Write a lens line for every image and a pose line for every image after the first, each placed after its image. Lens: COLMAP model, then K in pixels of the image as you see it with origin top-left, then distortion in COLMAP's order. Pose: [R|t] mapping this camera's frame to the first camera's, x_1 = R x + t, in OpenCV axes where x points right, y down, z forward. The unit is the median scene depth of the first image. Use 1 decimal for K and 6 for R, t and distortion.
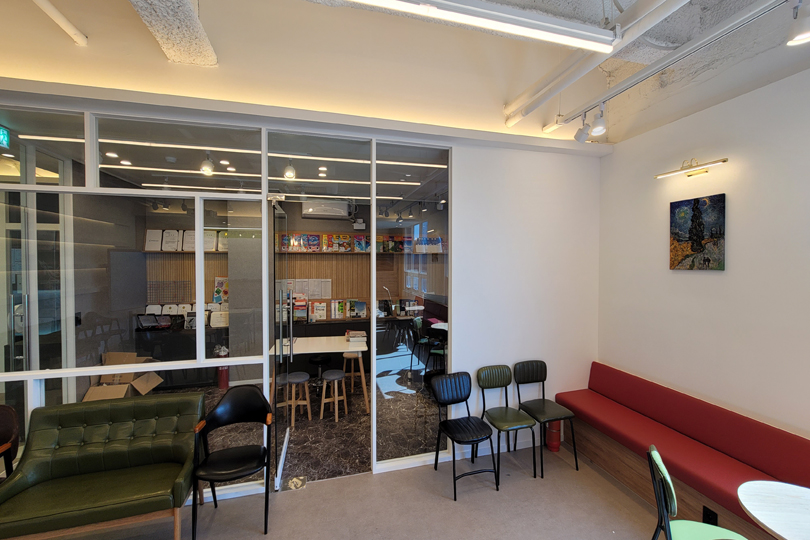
lens RADIAL K [[330.9, 0, 405.0], [0, 330.9, 270.0], [0, 0, 1]] dist [-0.001258, -0.000218]
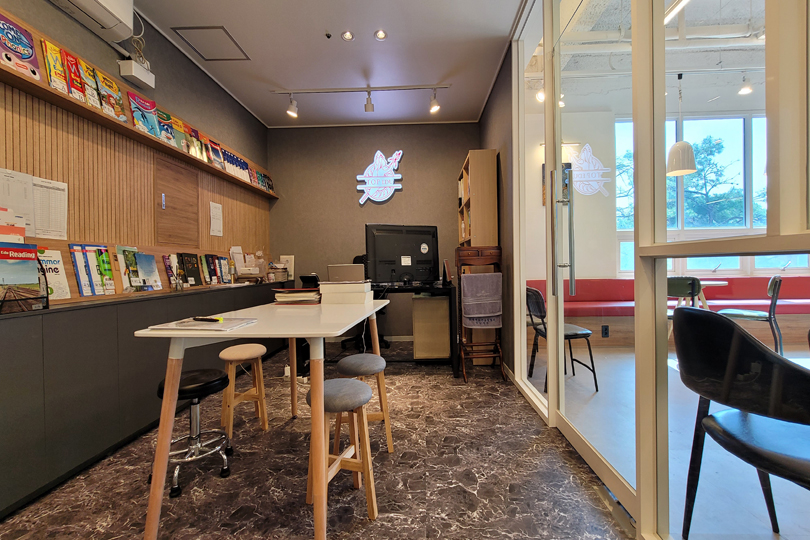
lens RADIAL K [[330.9, 0, 405.0], [0, 330.9, 270.0], [0, 0, 1]] dist [-0.001258, -0.000218]
pose [[0.278686, -0.014280, 0.960276, -0.460131], [0.030008, 0.999531, 0.006155, 0.126766], [-0.959913, 0.027101, 0.278984, 0.573068]]
